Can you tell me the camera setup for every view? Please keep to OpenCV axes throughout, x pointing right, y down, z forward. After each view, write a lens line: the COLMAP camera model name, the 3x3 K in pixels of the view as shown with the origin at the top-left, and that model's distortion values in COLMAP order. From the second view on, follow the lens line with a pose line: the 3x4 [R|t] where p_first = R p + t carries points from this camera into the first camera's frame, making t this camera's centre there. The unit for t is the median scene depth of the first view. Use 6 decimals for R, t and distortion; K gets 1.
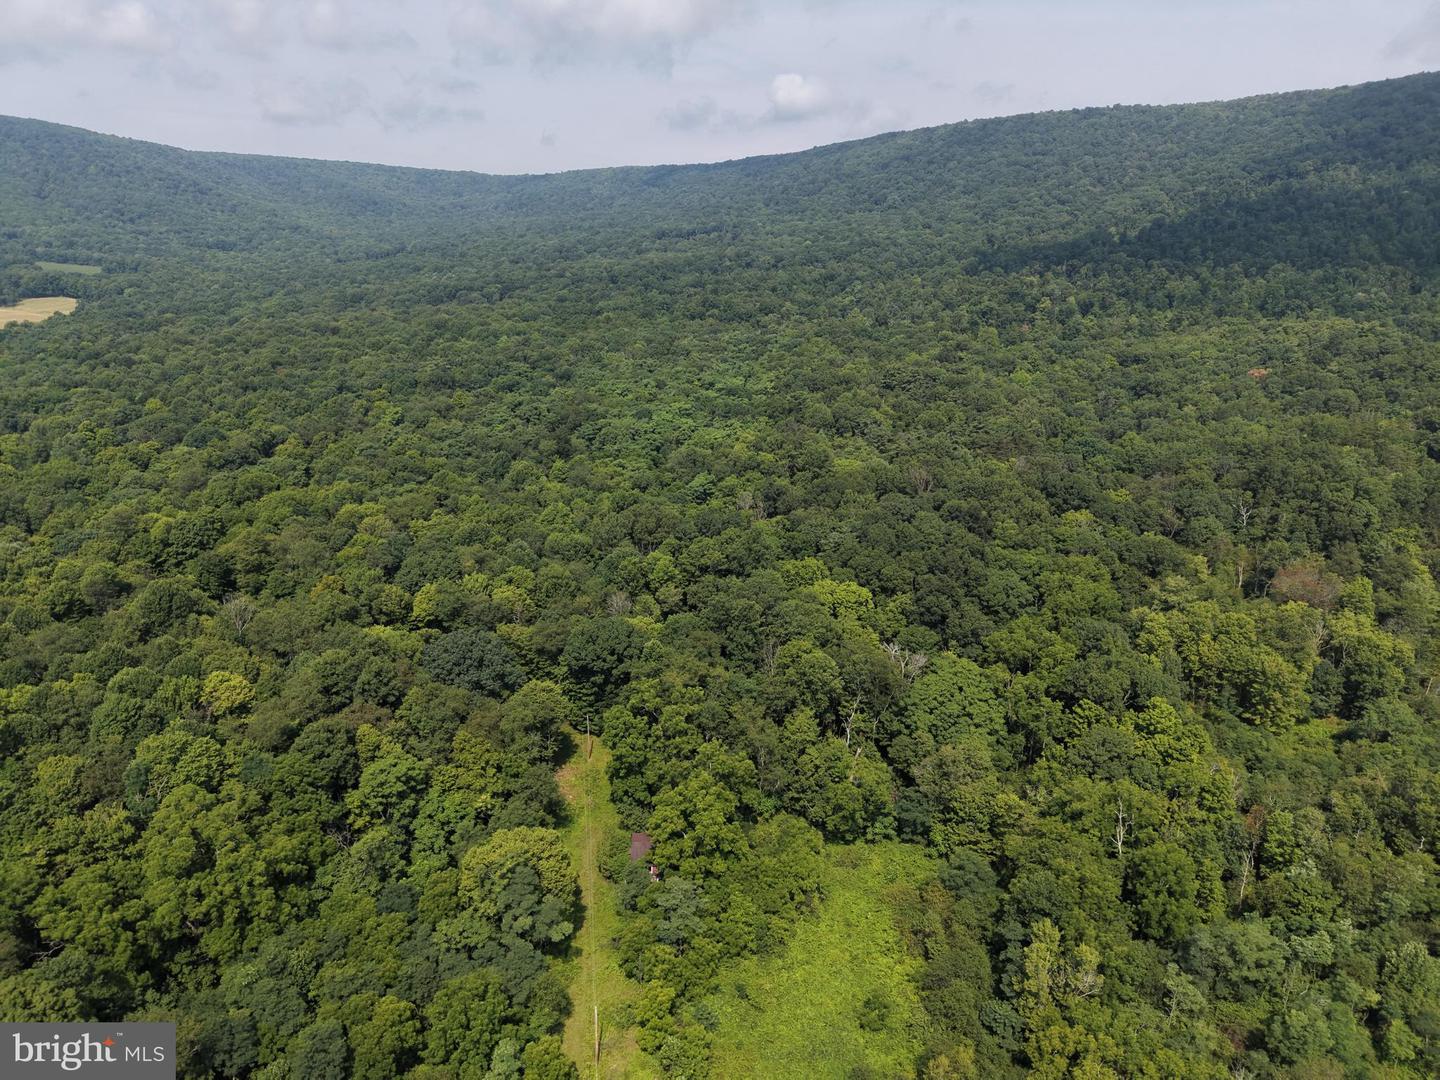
lens RADIAL K [[960.8, 0, 719.1], [0, 960.8, 541.3], [0, 0, 1]] dist [0.025661, -0.025993]
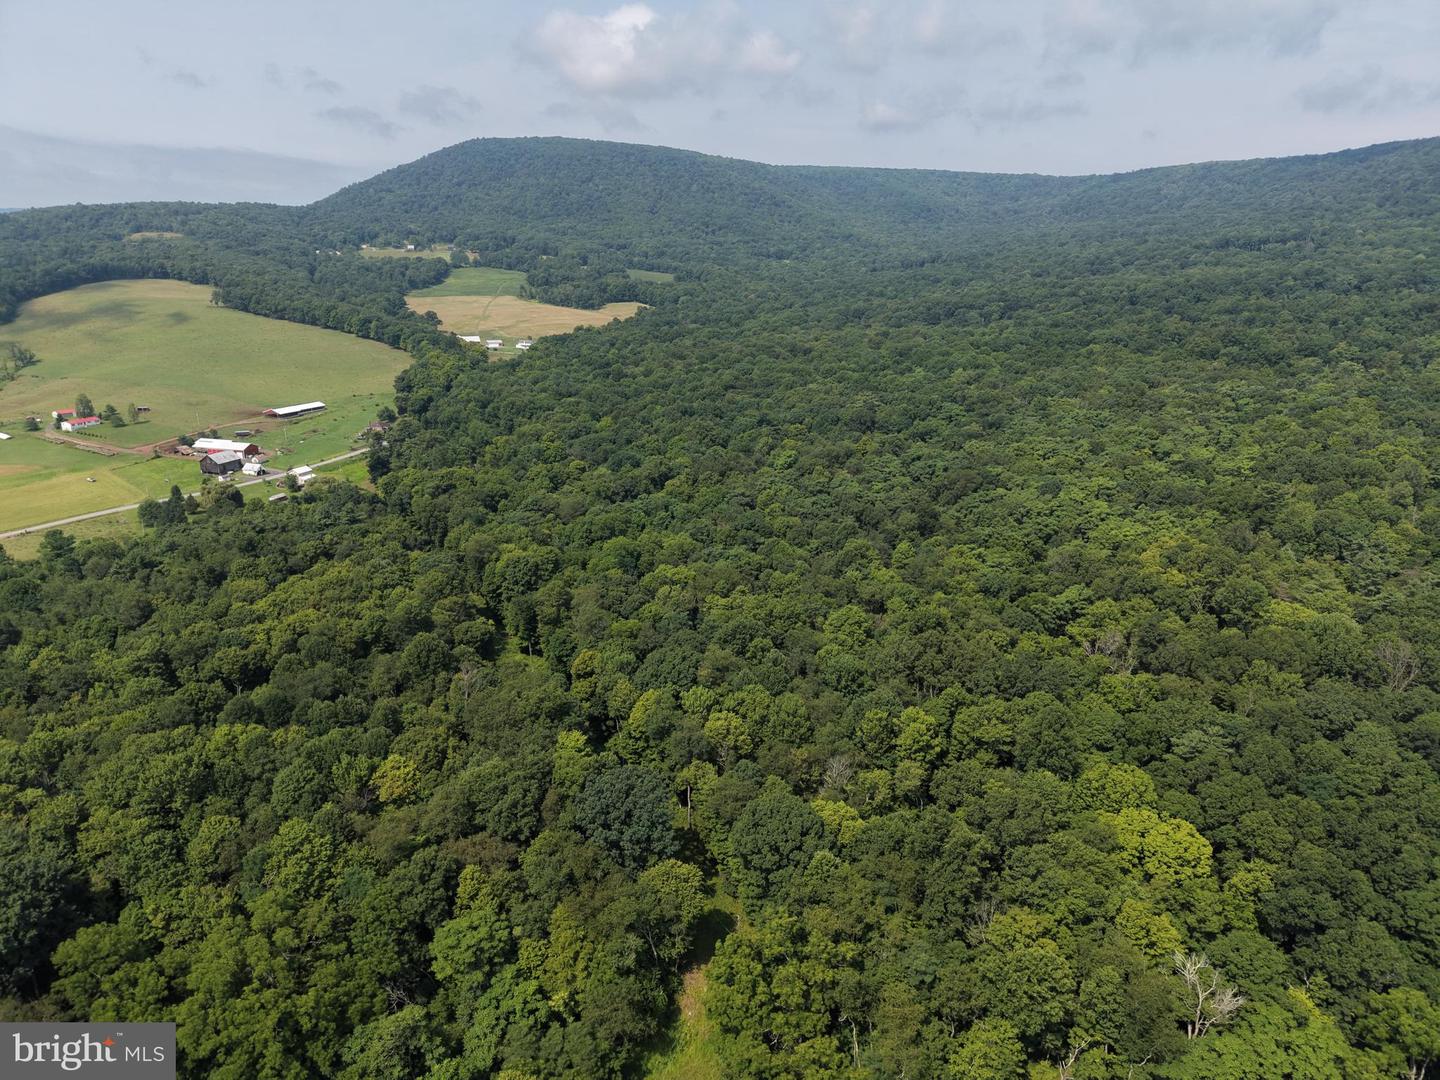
lens RADIAL K [[960.8, 0, 719.1], [0, 960.8, 541.3], [0, 0, 1]] dist [0.025661, -0.025993]
pose [[0.851333, 0.153829, -0.501567, 0.089912], [-0.153579, 0.987239, 0.042106, -0.069821], [0.501643, 0.041184, 0.864094, 0.121674]]
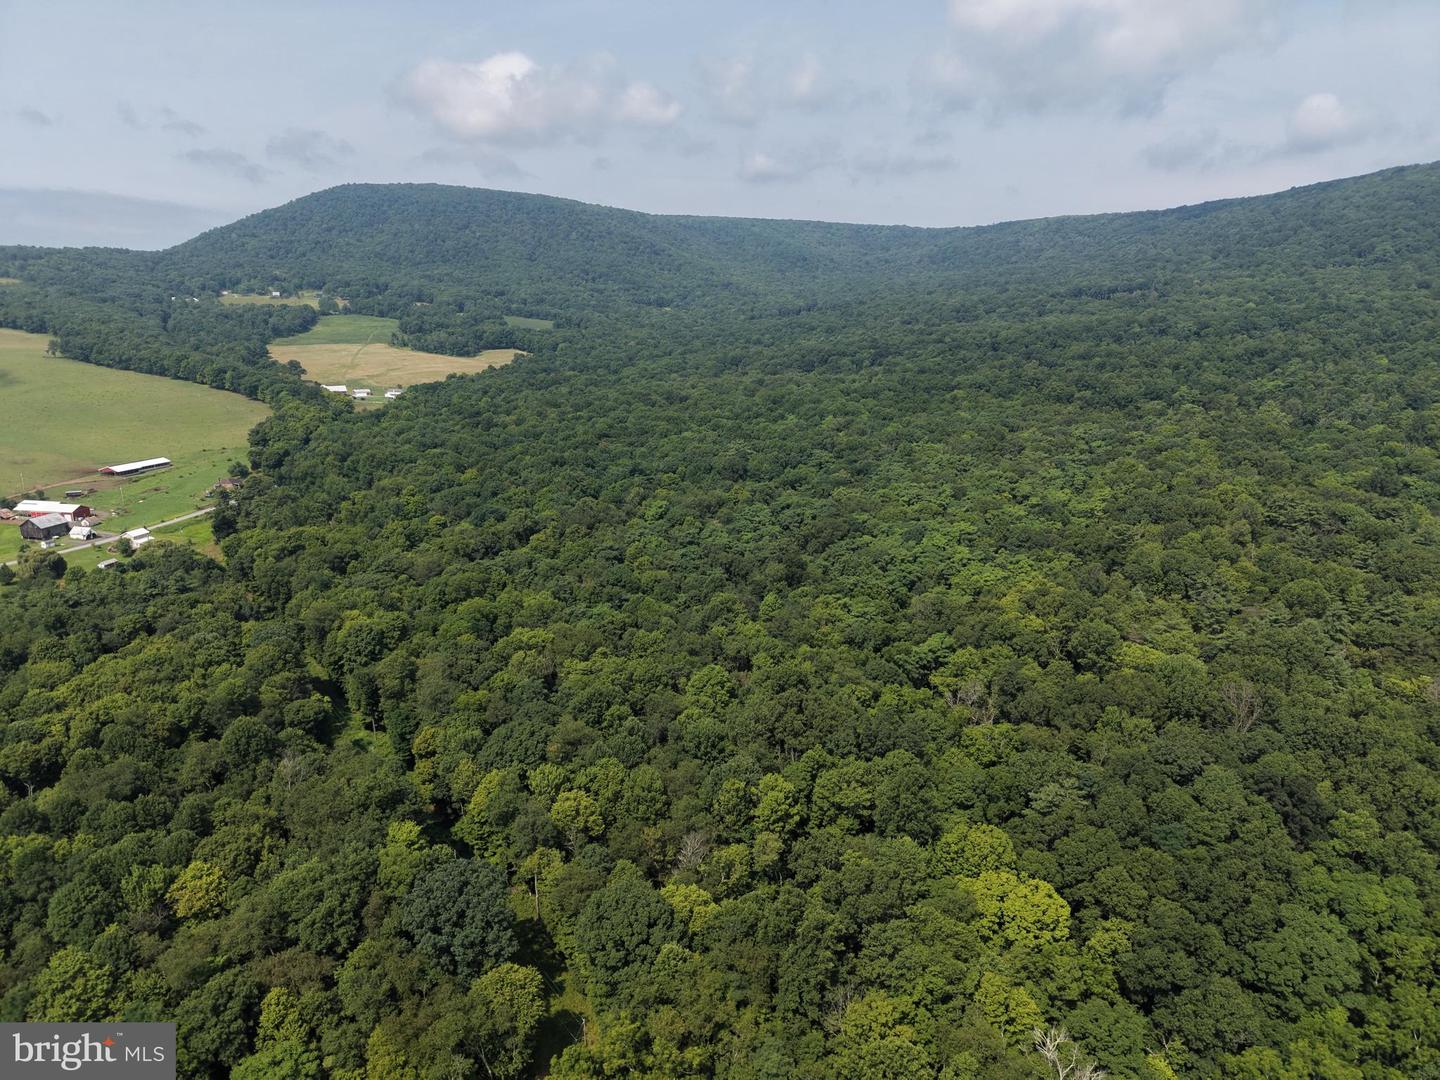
lens RADIAL K [[960.8, 0, 719.1], [0, 960.8, 541.3], [0, 0, 1]] dist [0.025661, -0.025993]
pose [[0.905840, 0.107472, -0.409760, 0.097125], [-0.125722, 0.991906, -0.017772, -0.080368], [0.404534, 0.067614, 0.912020, 0.147101]]
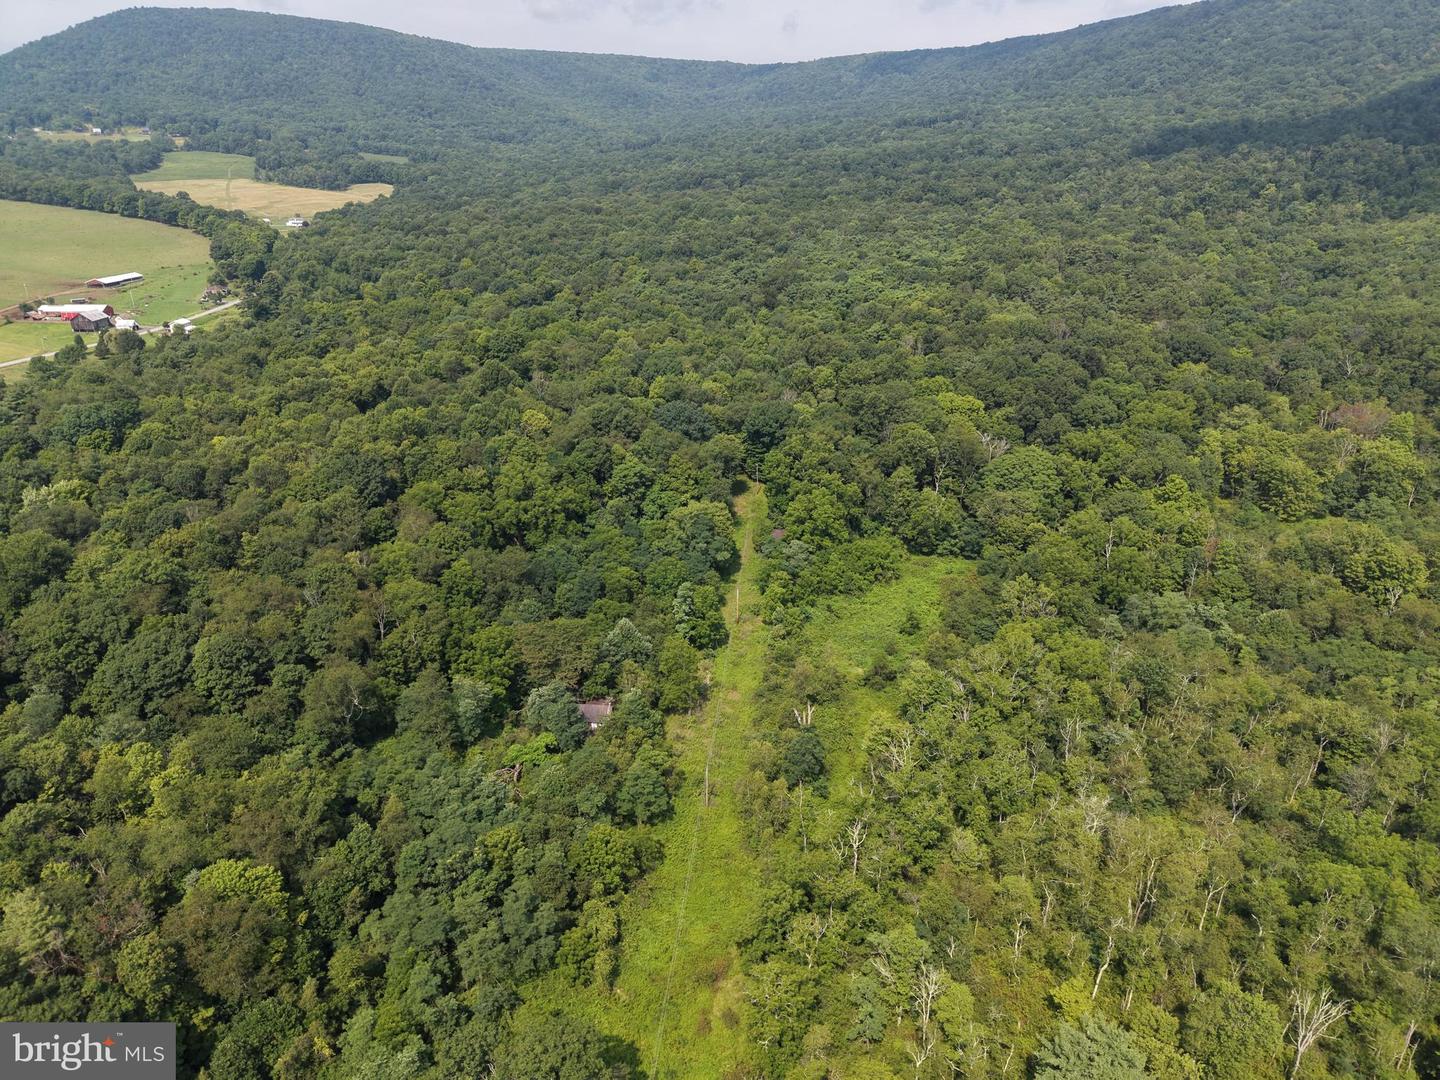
lens RADIAL K [[960.8, 0, 719.1], [0, 960.8, 541.3], [0, 0, 1]] dist [0.025661, -0.025993]
pose [[0.969967, 0.089146, -0.226312, 0.064061], [-0.066250, 0.992067, 0.106838, 0.064242], [0.234040, -0.088636, 0.968178, -0.191605]]
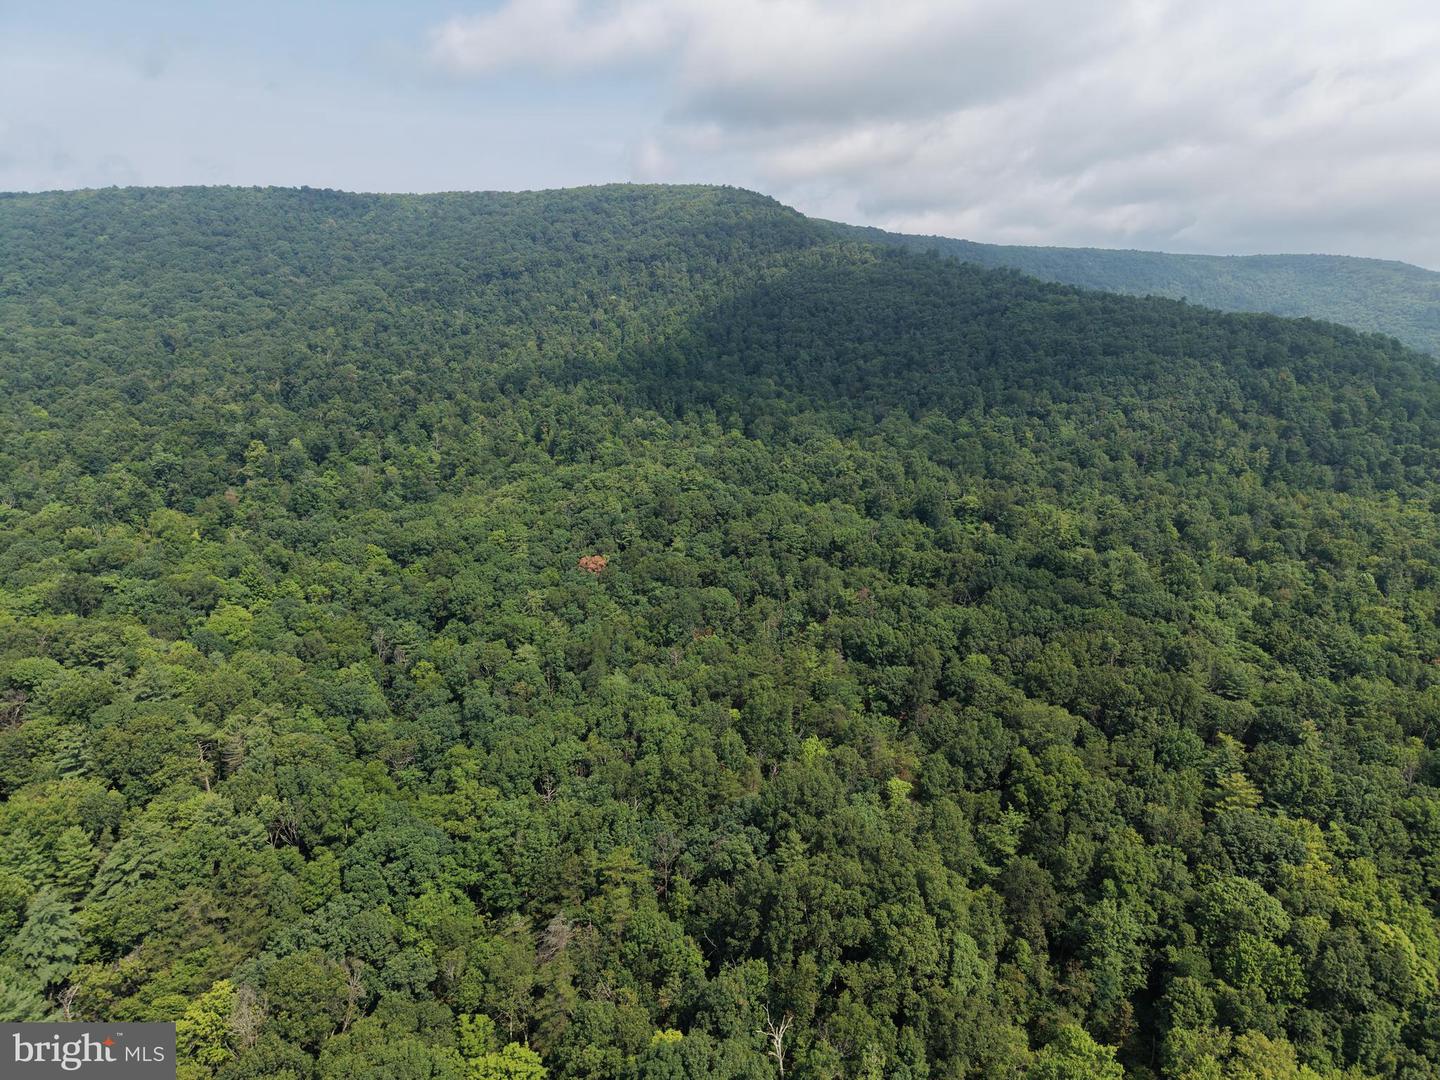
lens RADIAL K [[960.8, 0, 719.1], [0, 960.8, 541.3], [0, 0, 1]] dist [0.025661, -0.025993]
pose [[0.732263, -0.143419, 0.665749, 0.166012], [0.196339, 0.980525, -0.004725, -0.168566], [-0.652106, 0.134172, 0.746160, 0.421056]]
